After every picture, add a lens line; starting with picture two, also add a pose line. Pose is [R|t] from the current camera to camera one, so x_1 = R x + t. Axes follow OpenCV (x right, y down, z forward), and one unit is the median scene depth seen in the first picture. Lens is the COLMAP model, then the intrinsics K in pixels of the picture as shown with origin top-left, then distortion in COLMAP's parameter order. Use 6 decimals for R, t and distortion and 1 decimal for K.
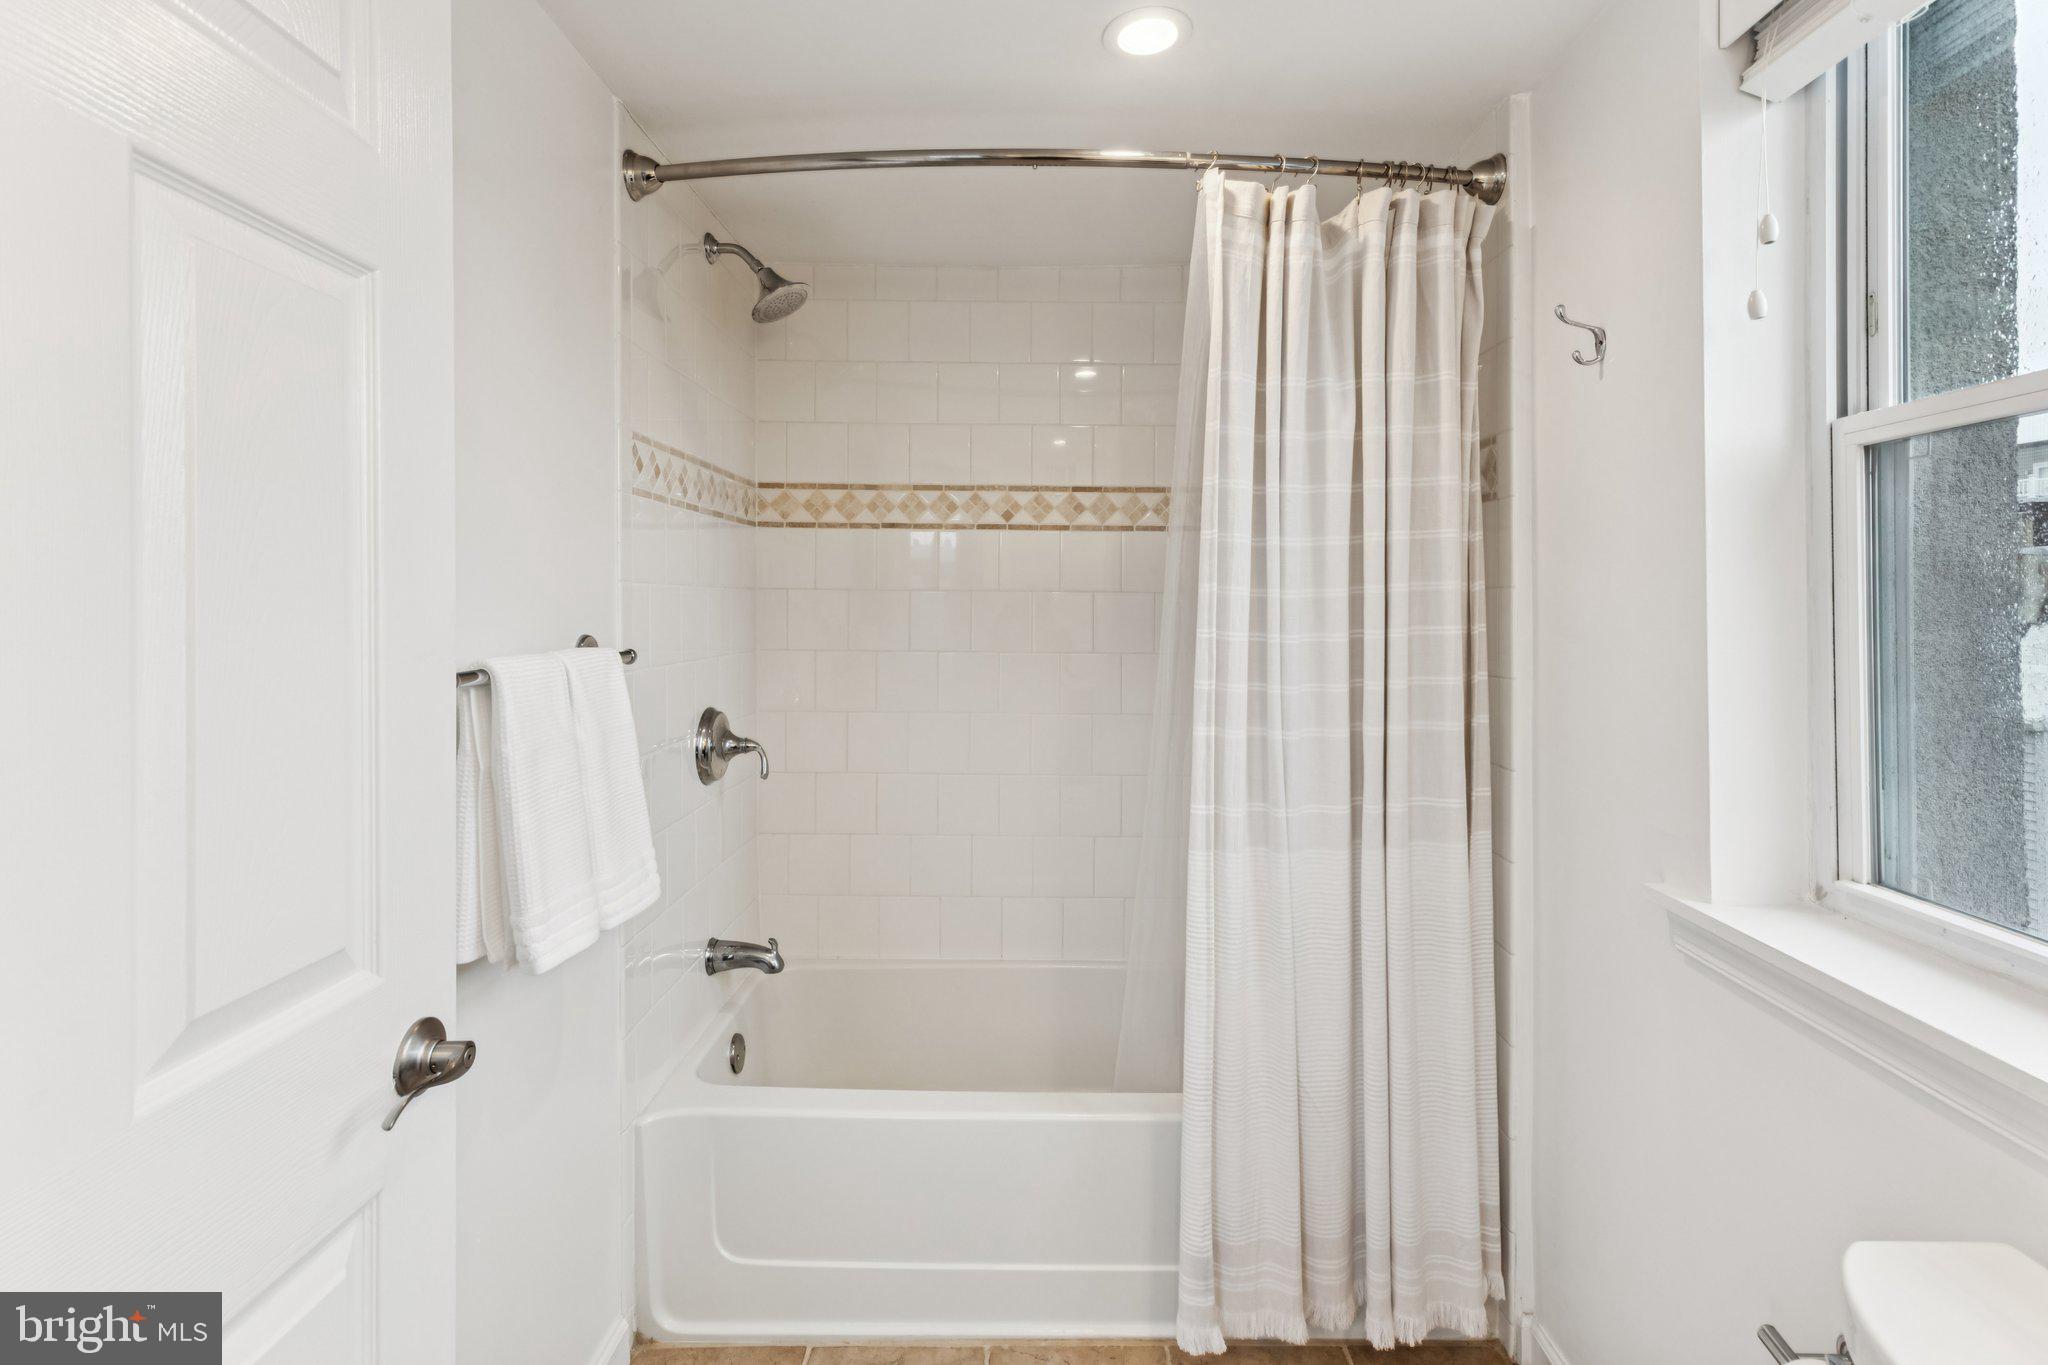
lens RADIAL K [[957.2, 0, 1024.7], [0, 957.2, 602.9], [0, 0, 1]] dist [0.010835, -0.000838]
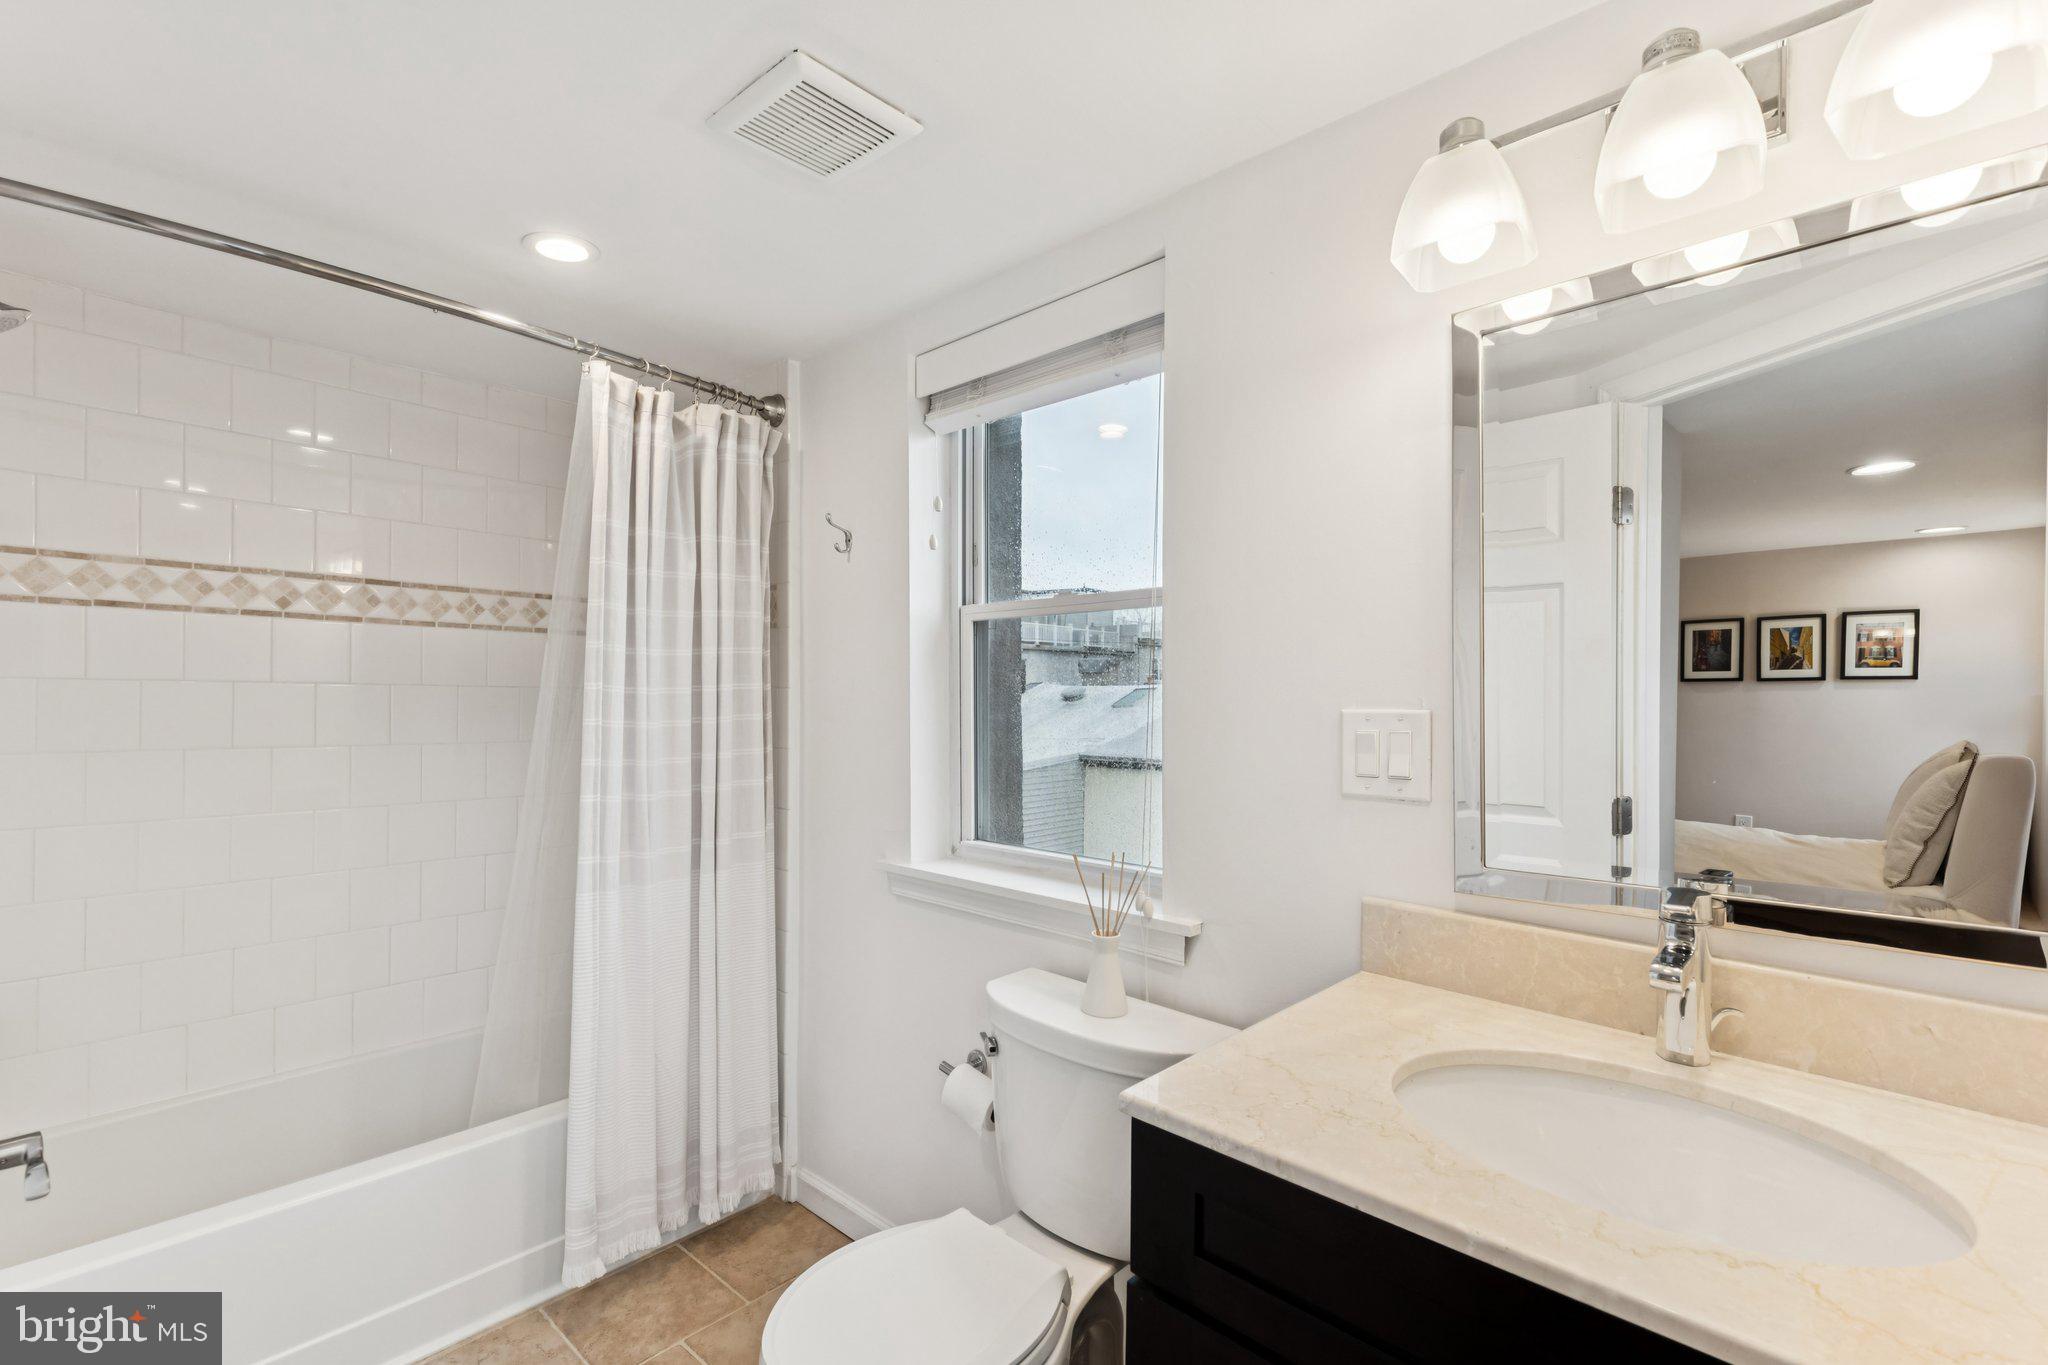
lens RADIAL K [[932.6, 0, 1029.5], [0, 932.6, 676.8], [0, 0, 1]] dist [0.009893, 0.000457]
pose [[0.655180, 0.019614, 0.755218, -0.359441], [-0.007114, 0.999779, -0.019793, -0.007450], [-0.755439, 0.007595, 0.655175, -0.248523]]
